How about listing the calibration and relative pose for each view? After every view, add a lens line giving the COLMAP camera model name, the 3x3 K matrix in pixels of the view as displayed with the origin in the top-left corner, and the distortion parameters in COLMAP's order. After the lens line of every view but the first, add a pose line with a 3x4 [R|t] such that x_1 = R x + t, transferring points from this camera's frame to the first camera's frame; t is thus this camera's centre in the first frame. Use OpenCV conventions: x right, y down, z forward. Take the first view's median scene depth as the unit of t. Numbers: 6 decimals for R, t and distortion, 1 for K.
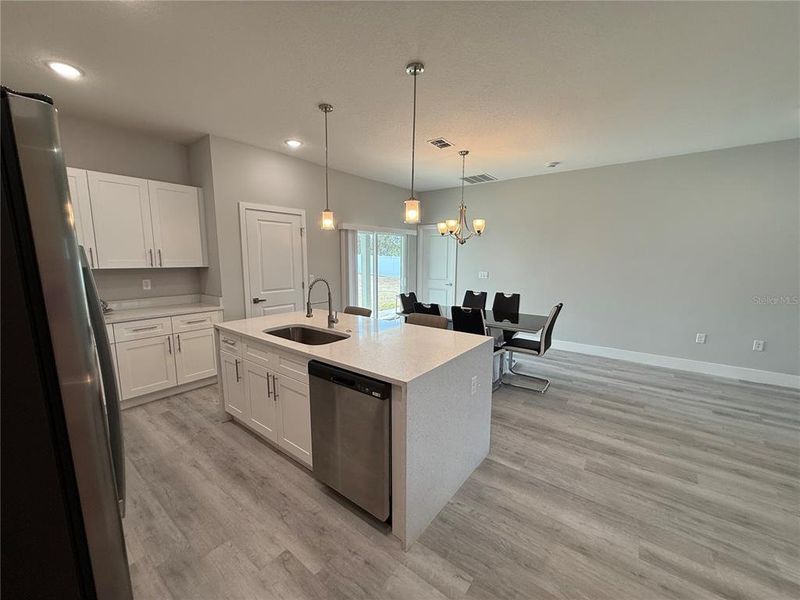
lens RADIAL K [[319.0, 0, 400.0], [0, 319.0, 300.0], [0, 0, 1]] dist [0.001295, 0.000631]
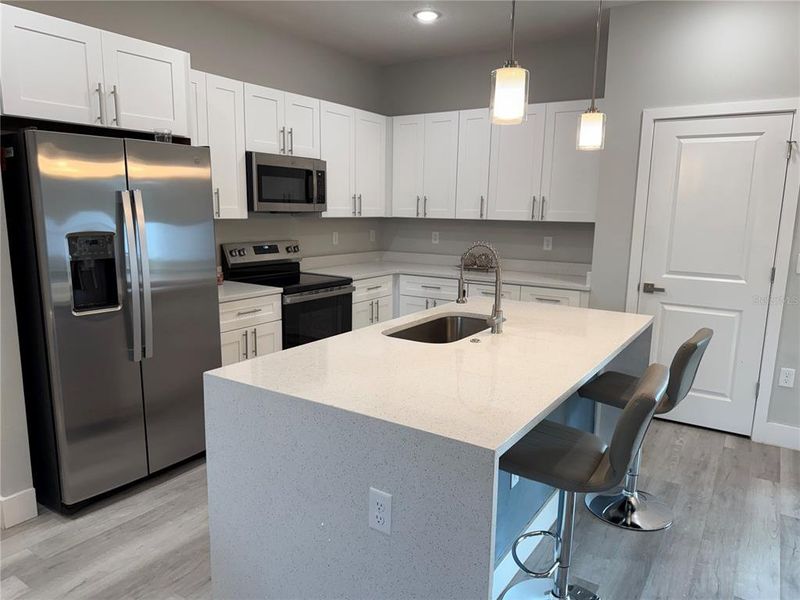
lens RADIAL K [[560.9, 0, 398.4], [0, 560.9, 305.3], [0, 0, 1]] dist [0.117349, -0.167936]
pose [[0.075352, 0.174349, -0.981797, 0.627874], [-0.149815, 0.975399, 0.161714, -0.081323], [0.985838, 0.134902, 0.099619, 0.623418]]
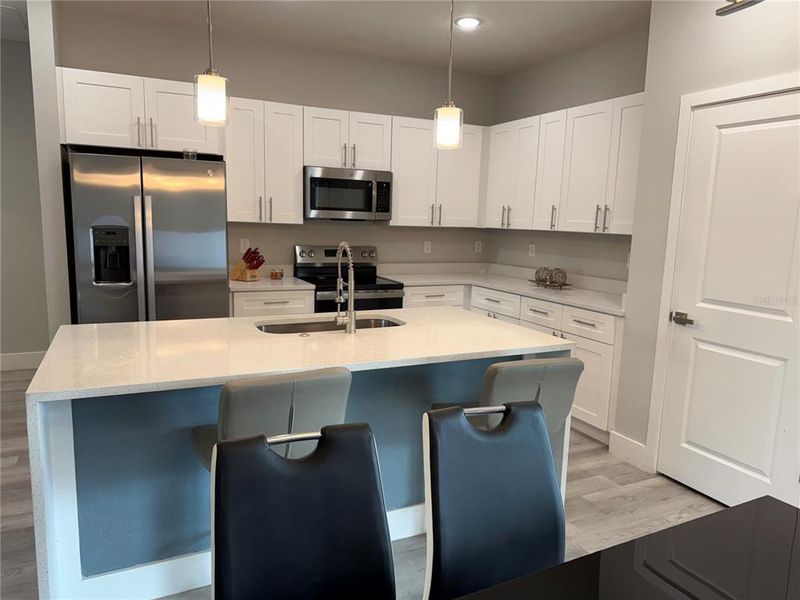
lens RADIAL K [[560.9, 0, 398.4], [0, 560.9, 305.3], [0, 0, 1]] dist [0.117349, -0.167936]
pose [[-0.447624, 0.123945, -0.885591, 0.528027], [-0.150078, 0.965887, 0.211041, -0.157251], [0.881538, 0.227374, -0.413753, 1.267142]]
